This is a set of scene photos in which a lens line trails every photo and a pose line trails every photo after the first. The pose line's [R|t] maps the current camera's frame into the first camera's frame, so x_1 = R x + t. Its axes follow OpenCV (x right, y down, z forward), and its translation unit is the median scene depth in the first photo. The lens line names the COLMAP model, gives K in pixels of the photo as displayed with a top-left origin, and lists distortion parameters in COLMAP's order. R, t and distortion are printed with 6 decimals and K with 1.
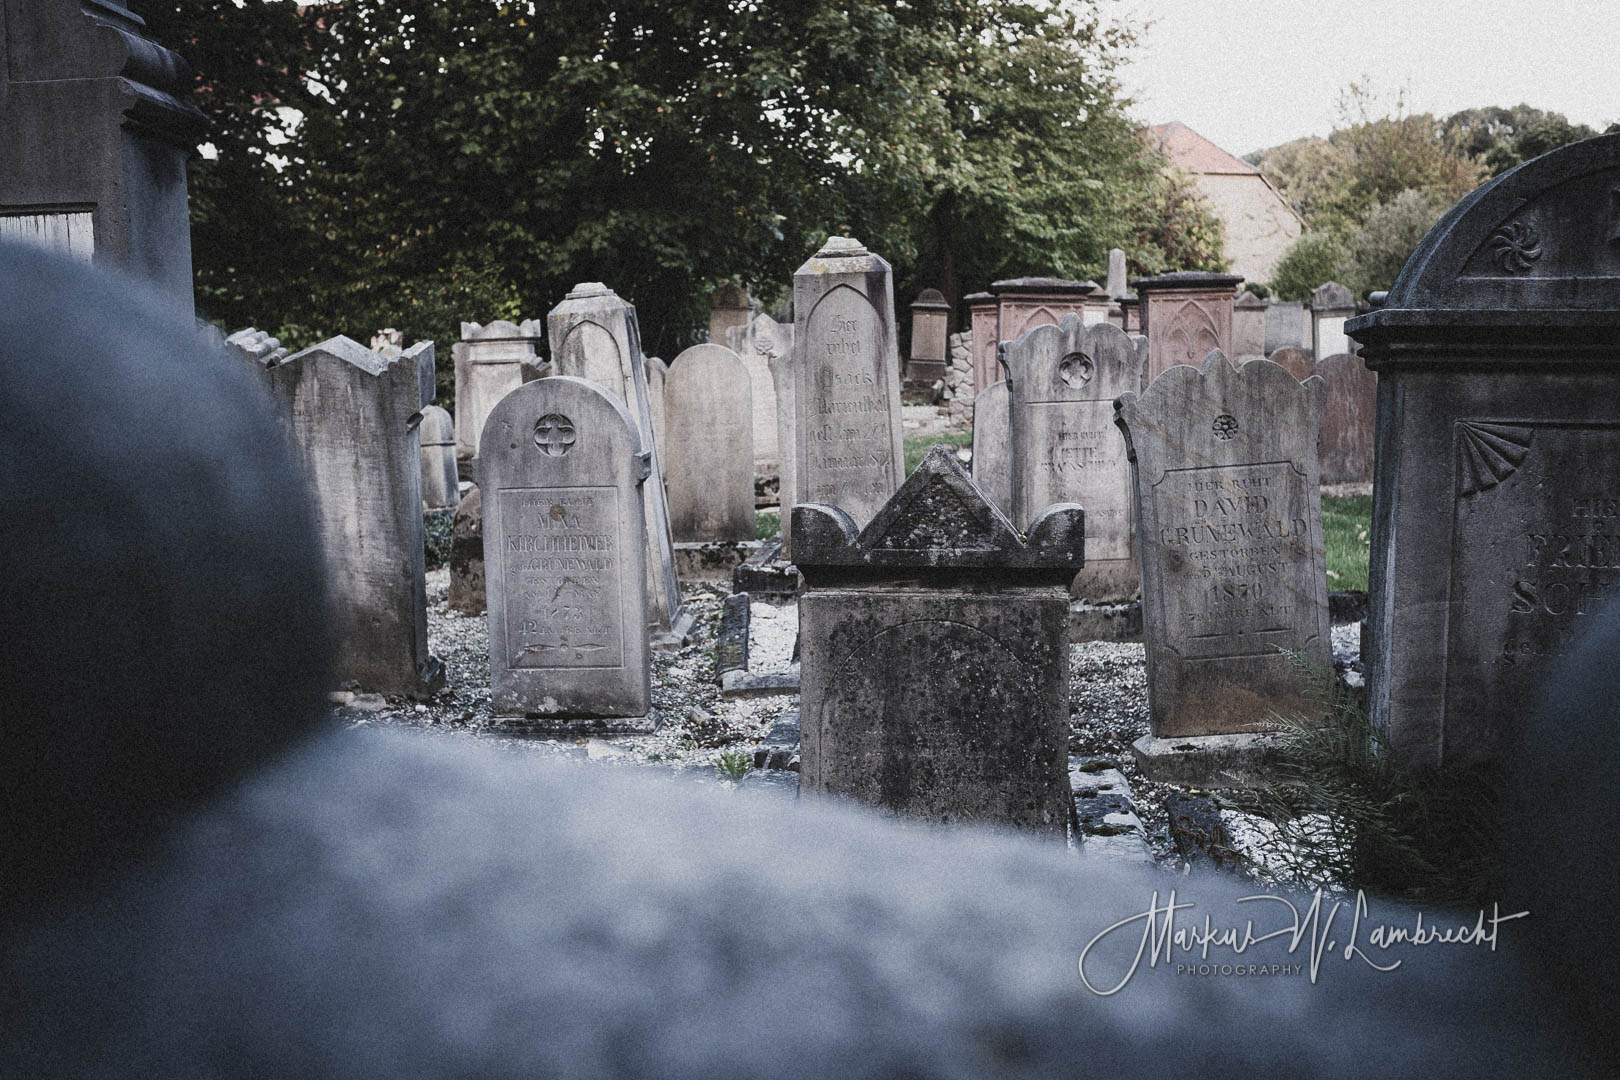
lens RADIAL K [[1635.3, 0, 817.4], [0, 1635.3, 561.0], [0, 0, 1]] dist [-0.004130, 0.000000]
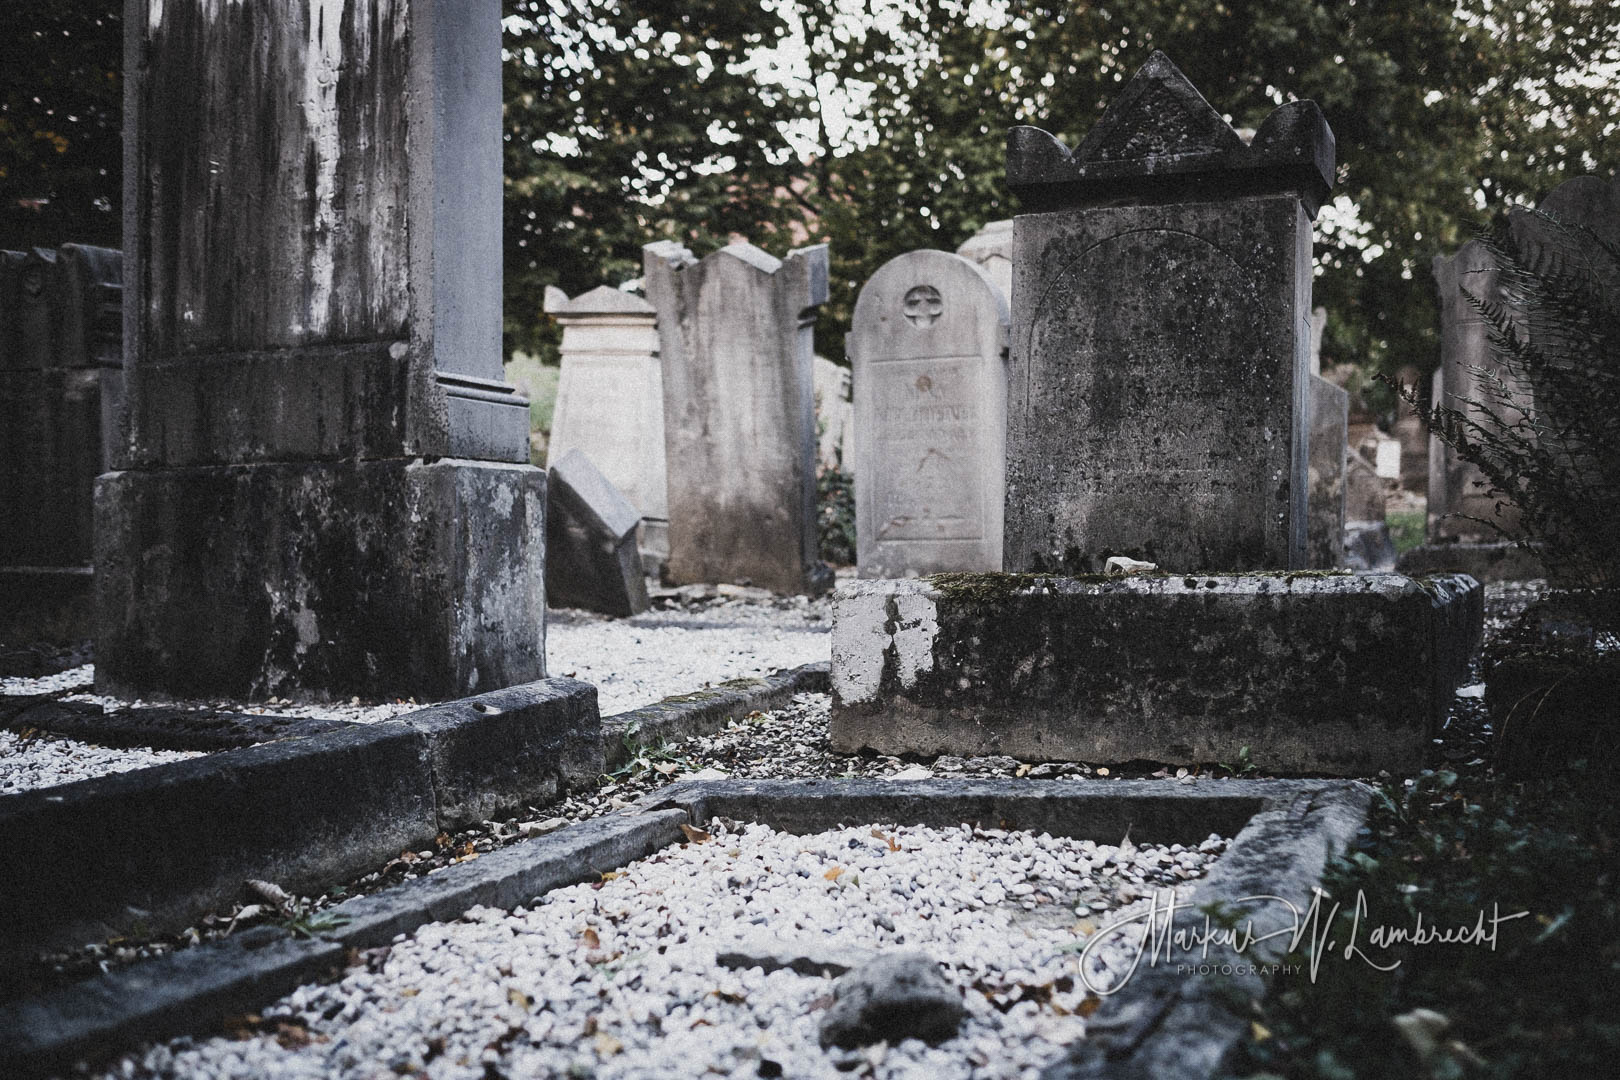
lens RADIAL K [[1635.3, 0, 814.6], [0, 1635.3, 538.1], [0, 0, 1]] dist [-0.004130, 0.000000]
pose [[0.947625, 0.013708, -0.319090, 0.112695], [-0.046092, 0.994490, -0.094160, 0.182642], [0.316041, 0.103936, 0.943035, 0.039778]]
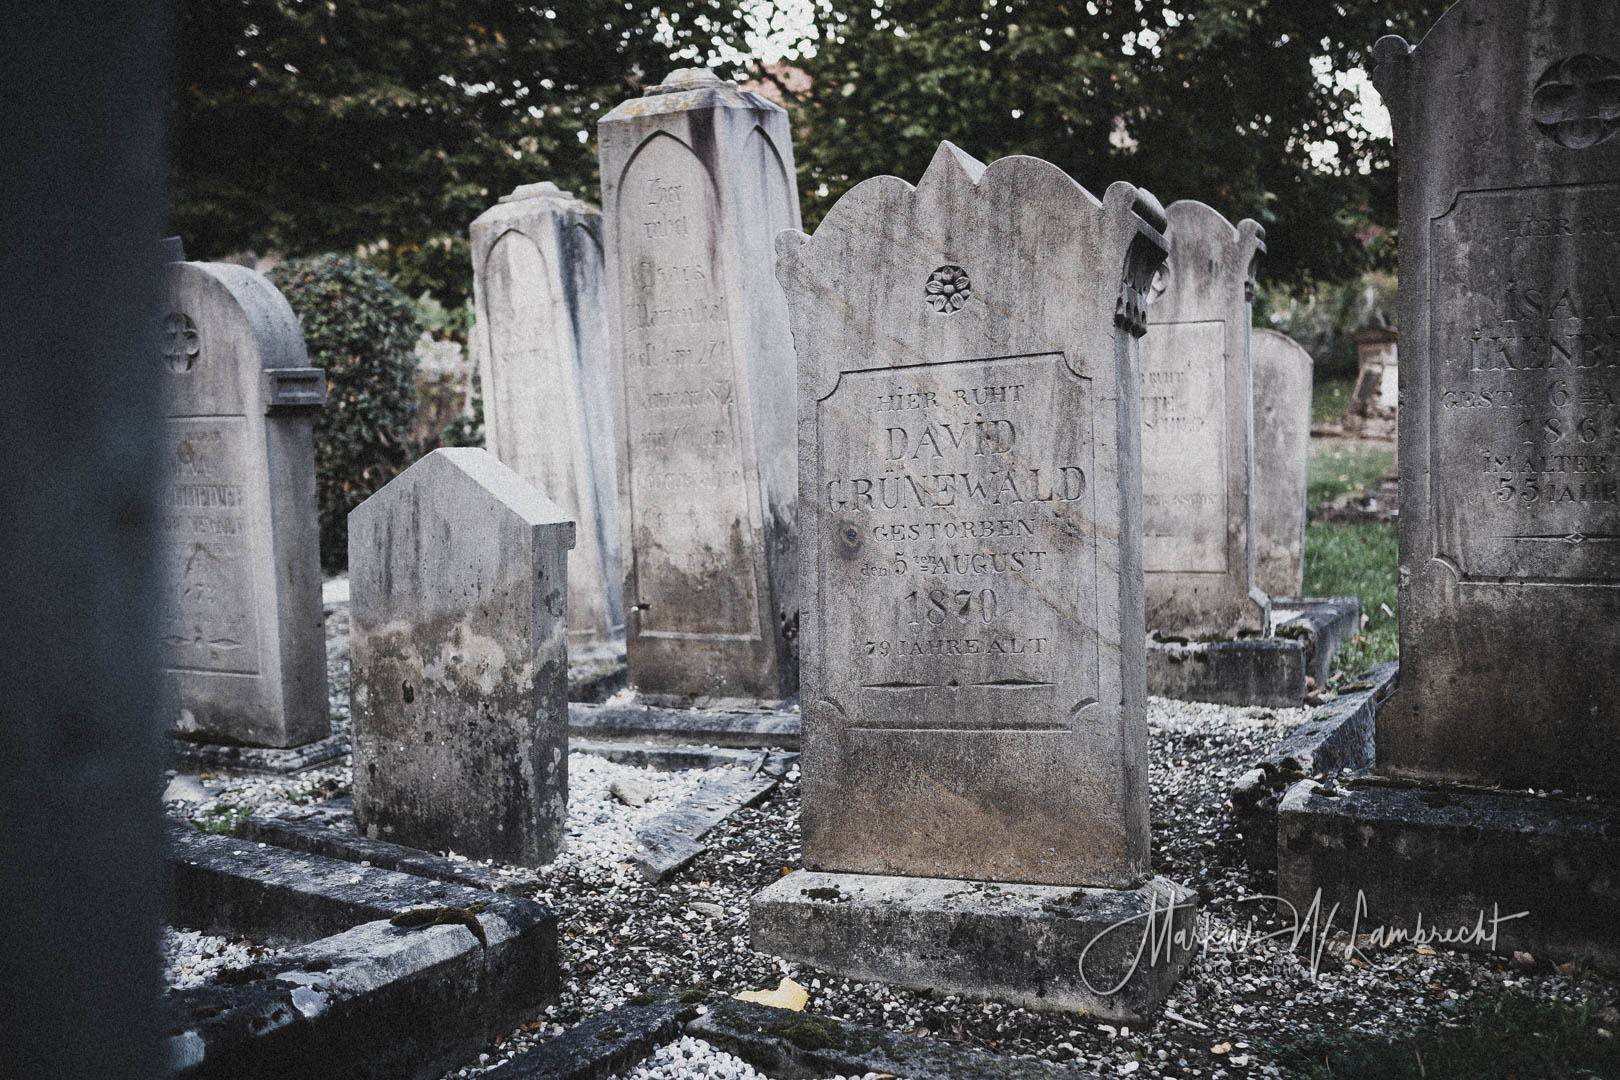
lens RADIAL K [[1635.3, 0, 811.0], [0, 1635.3, 554.8], [0, 0, 1]] dist [-0.004130, 0.000000]
pose [[0.919326, 0.040821, -0.391374, 0.417241], [-0.050075, 0.998655, -0.013462, 0.012379], [0.390298, 0.031974, 0.920133, 0.503912]]
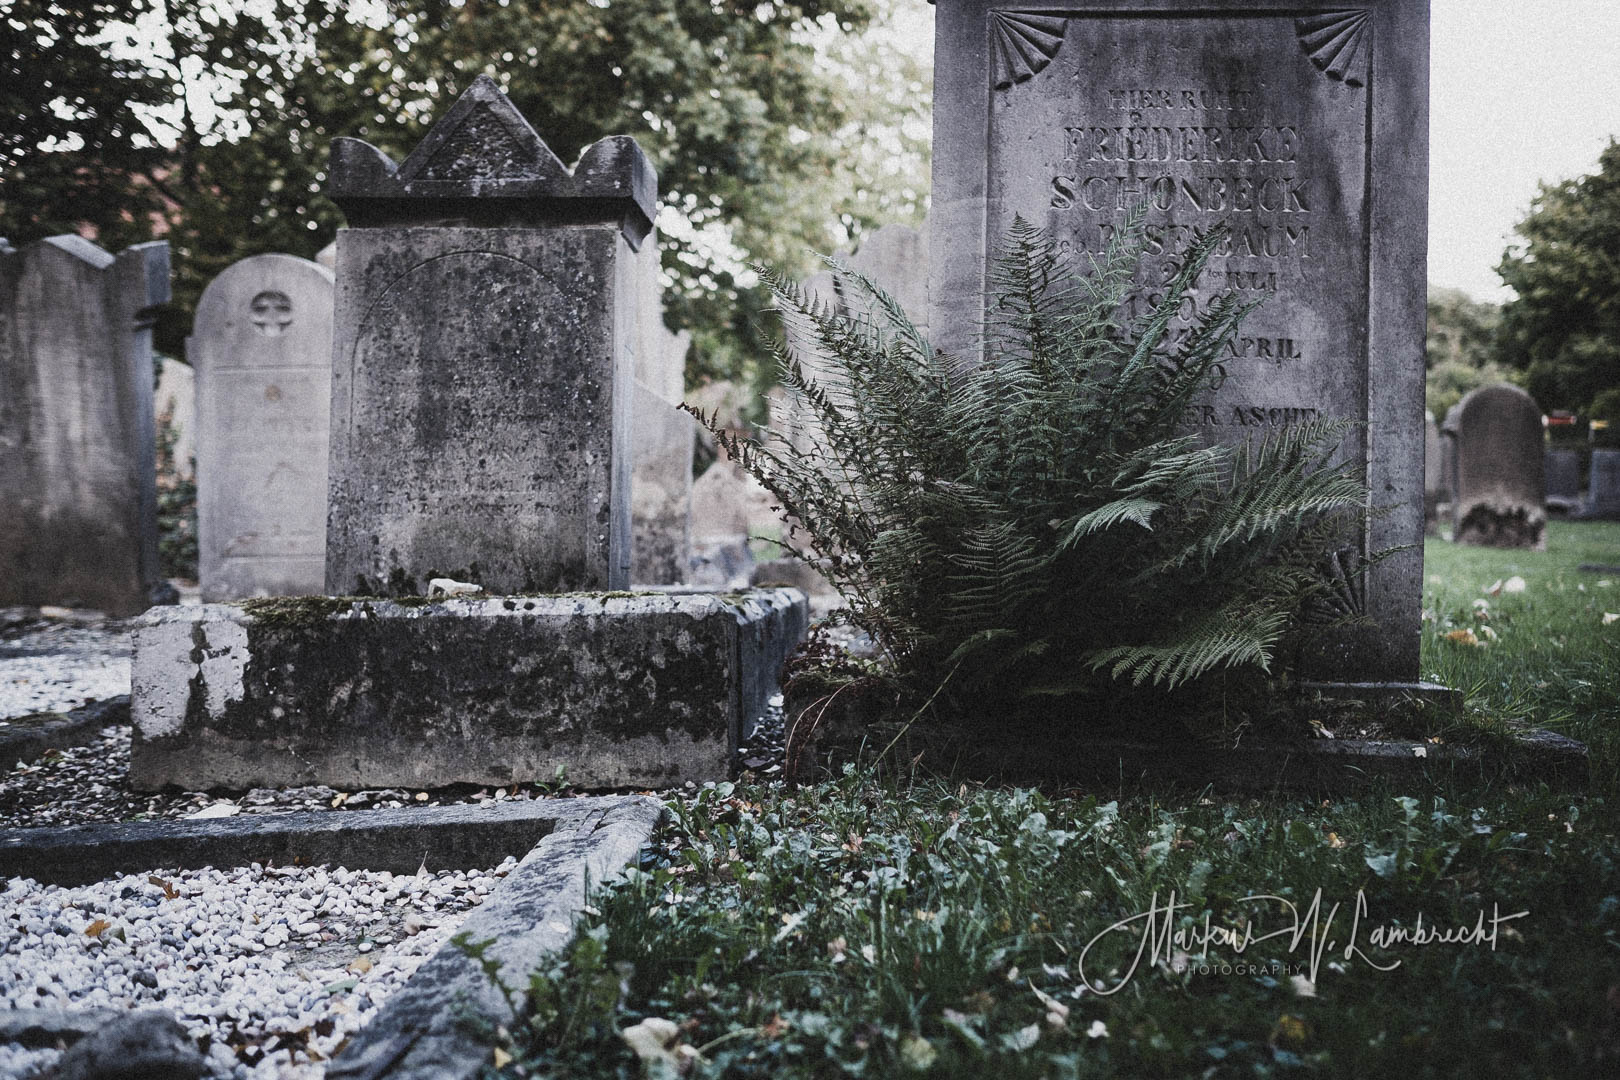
lens RADIAL K [[1635.3, 0, 810.2], [0, 1635.3, 541.6], [0, 0, 1]] dist [-0.004130, 0.000000]
pose [[0.999145, 0.010421, 0.040005, 0.134627], [-0.006025, 0.994083, -0.108454, 0.178671], [-0.040898, 0.108120, 0.993296, 0.041703]]
